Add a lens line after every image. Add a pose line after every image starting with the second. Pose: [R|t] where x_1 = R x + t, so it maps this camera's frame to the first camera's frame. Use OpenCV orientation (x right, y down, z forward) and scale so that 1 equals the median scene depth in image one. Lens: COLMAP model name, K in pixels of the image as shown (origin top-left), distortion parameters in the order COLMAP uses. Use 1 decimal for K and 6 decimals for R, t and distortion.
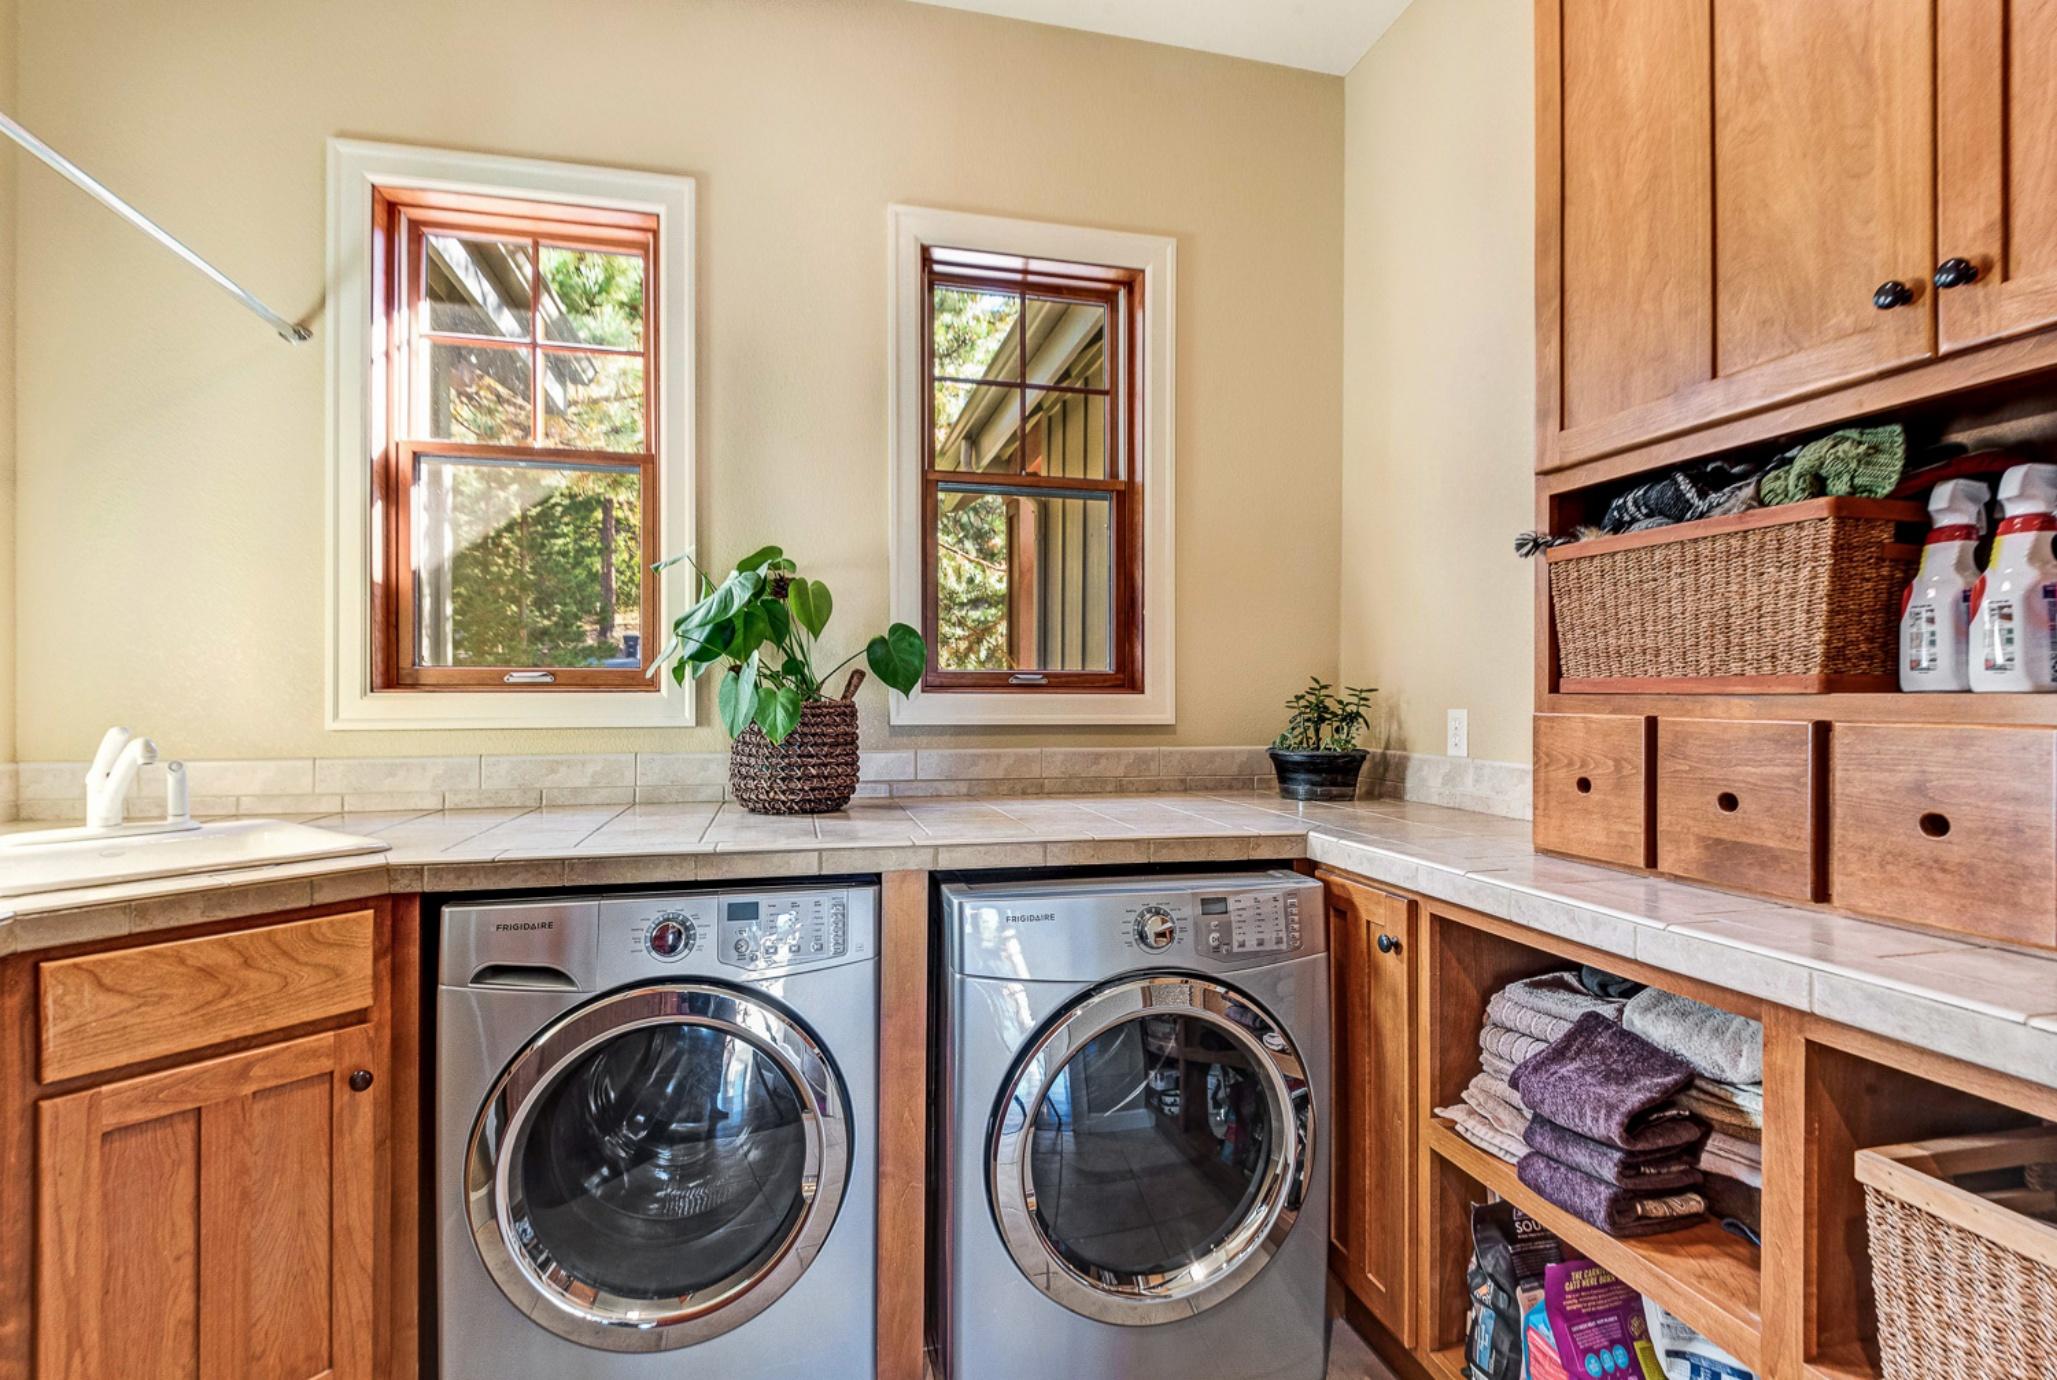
lens RADIAL K [[950.8, 0, 1026.3], [0, 950.8, 697.8], [0, 0, 1]] dist [0.006443, -0.005947]
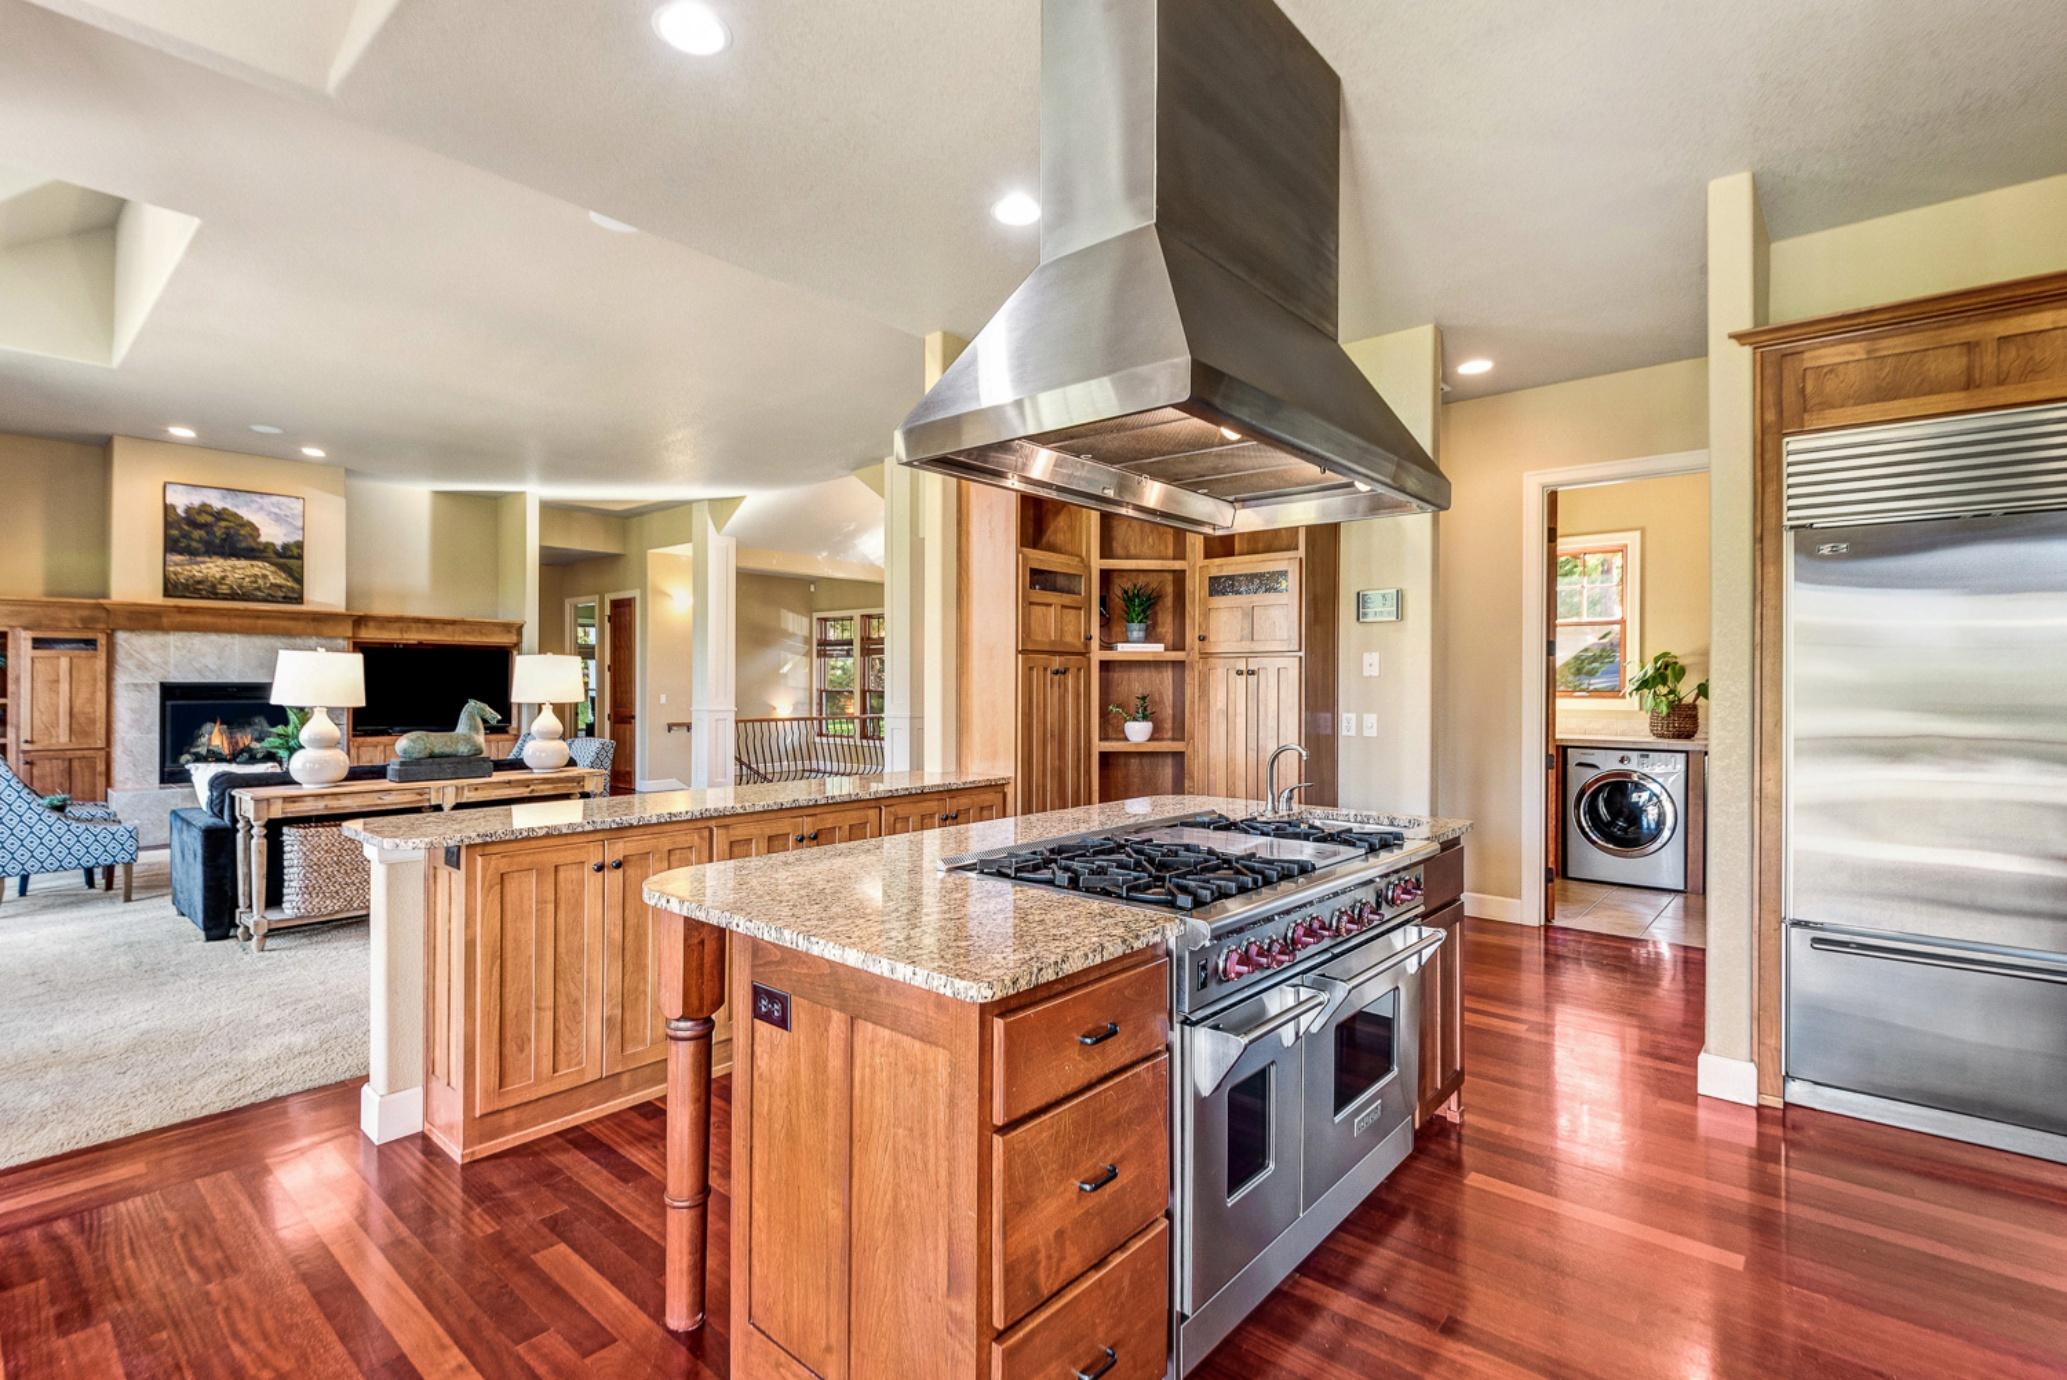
lens RADIAL K [[955.4, 0, 1004.8], [0, 955.4, 685.5], [0, 0, 1]] dist [0.006443, -0.005947]
pose [[0.561092, 0.004498, -0.827742, 1.163308], [-0.004815, 0.999986, 0.002170, -0.052509], [0.827740, 0.002768, 0.561105, -2.662147]]
